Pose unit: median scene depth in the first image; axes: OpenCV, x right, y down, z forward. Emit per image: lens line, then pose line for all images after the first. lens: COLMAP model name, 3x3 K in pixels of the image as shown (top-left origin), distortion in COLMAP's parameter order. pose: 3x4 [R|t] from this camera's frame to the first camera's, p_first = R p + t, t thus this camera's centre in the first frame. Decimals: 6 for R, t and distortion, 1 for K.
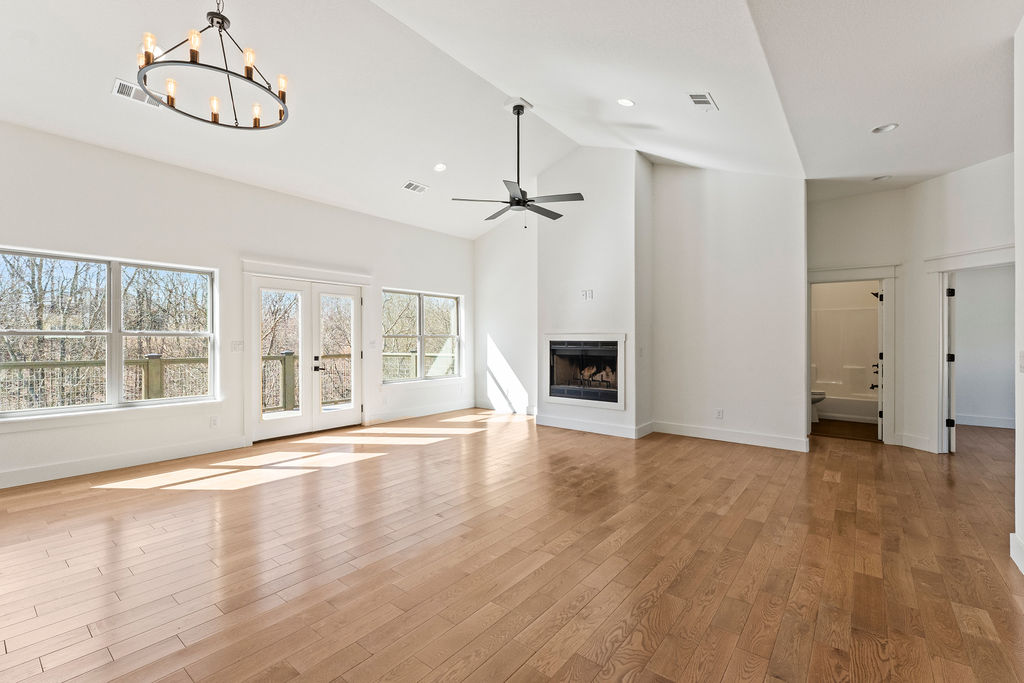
lens RADIAL K [[431.4, 0, 511.0], [0, 431.4, 331.2], [0, 0, 1]] dist [-0.022369, 0.005495]
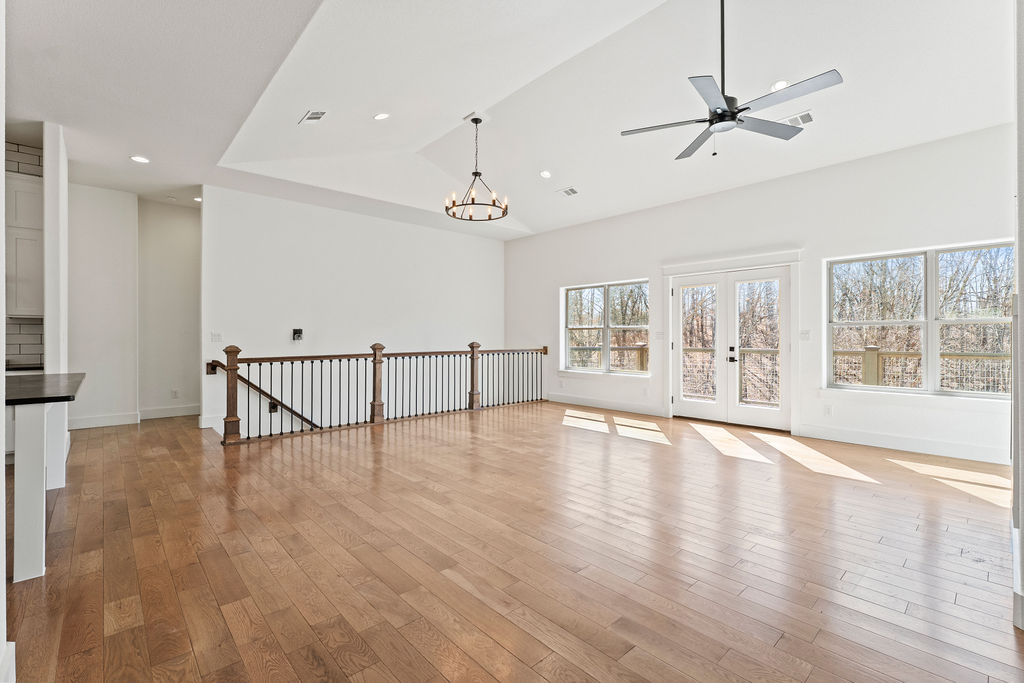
lens RADIAL K [[456.2, 0, 512.0], [0, 456.2, 341.5], [0, 0, 1]] dist [0.021139, 0.000070]
pose [[-0.144476, 0.009042, -0.989467, 0.763525], [0.022228, 0.999736, 0.005890, 0.034118], [0.989259, -0.021143, -0.144639, 0.773194]]
